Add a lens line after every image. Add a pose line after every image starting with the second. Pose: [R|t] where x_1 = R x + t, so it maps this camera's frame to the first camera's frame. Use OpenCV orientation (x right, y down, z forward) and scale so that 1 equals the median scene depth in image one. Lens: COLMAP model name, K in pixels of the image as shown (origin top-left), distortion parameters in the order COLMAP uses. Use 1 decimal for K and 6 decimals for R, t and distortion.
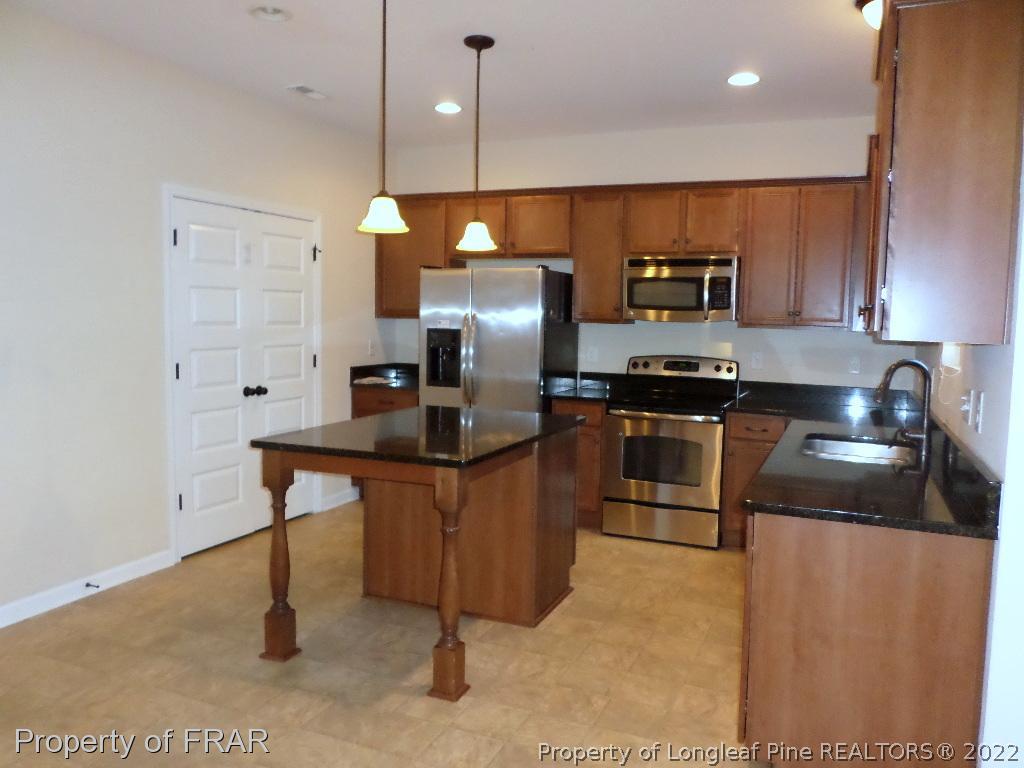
lens RADIAL K [[779.4, 0, 511.8], [0, 779.4, 362.6], [0, 0, 1]] dist [-0.008220, 0.012072]
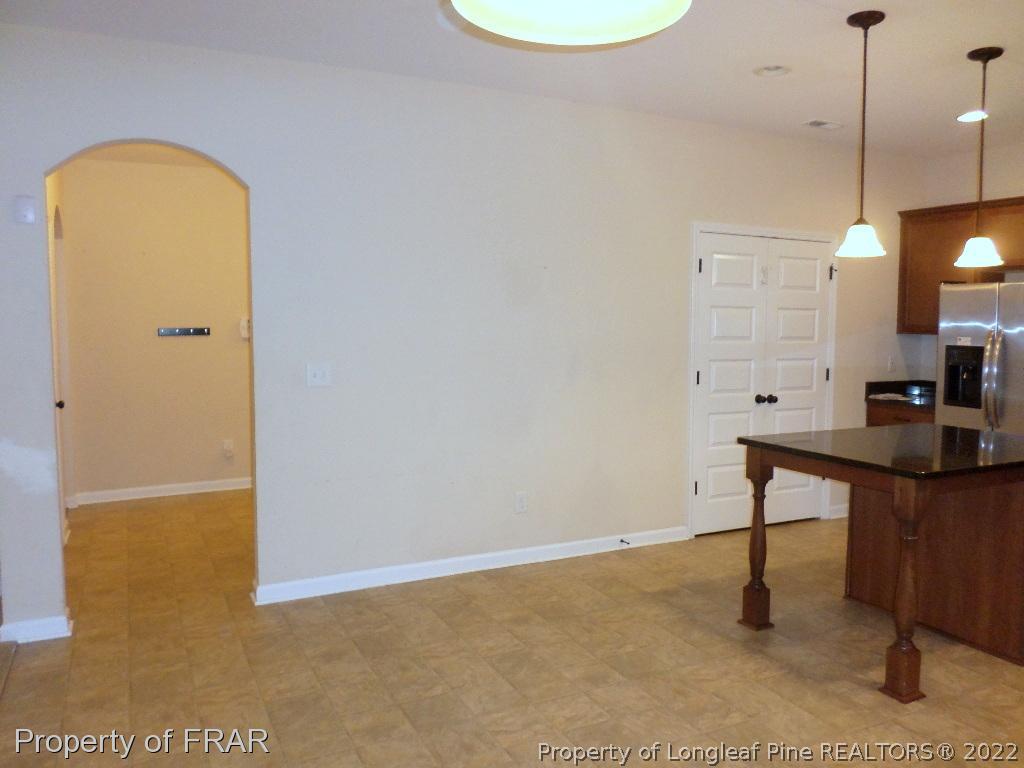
lens RADIAL K [[779.4, 0, 535.8], [0, 779.4, 365.0], [0, 0, 1]] dist [-0.008220, 0.012072]
pose [[0.785224, 0.031492, -0.618410, 0.106557], [-0.040049, 0.999198, 0.000031, 0.001145], [0.617915, 0.024742, 0.785855, -0.086397]]
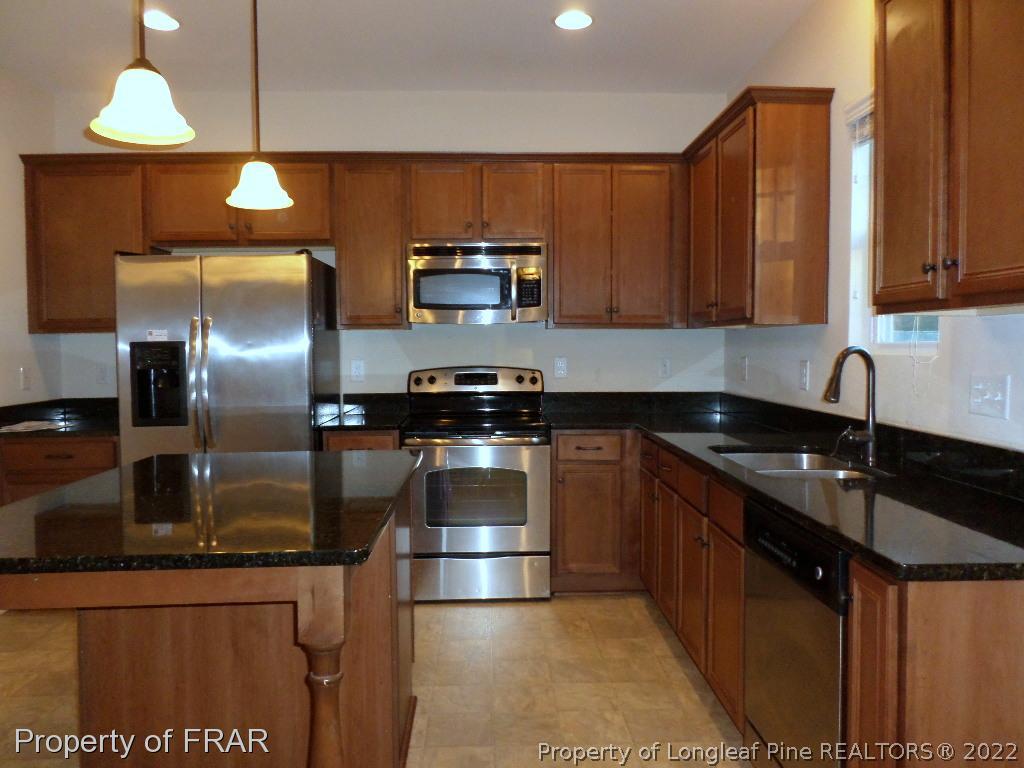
lens RADIAL K [[779.4, 0, 505.1], [0, 779.4, 365.0], [0, 0, 1]] dist [-0.008220, 0.012072]
pose [[0.906155, -0.042105, 0.420844, -0.117643], [0.055568, 0.998259, -0.019775, 0.009009], [-0.419279, 0.041304, 0.906918, 0.286382]]
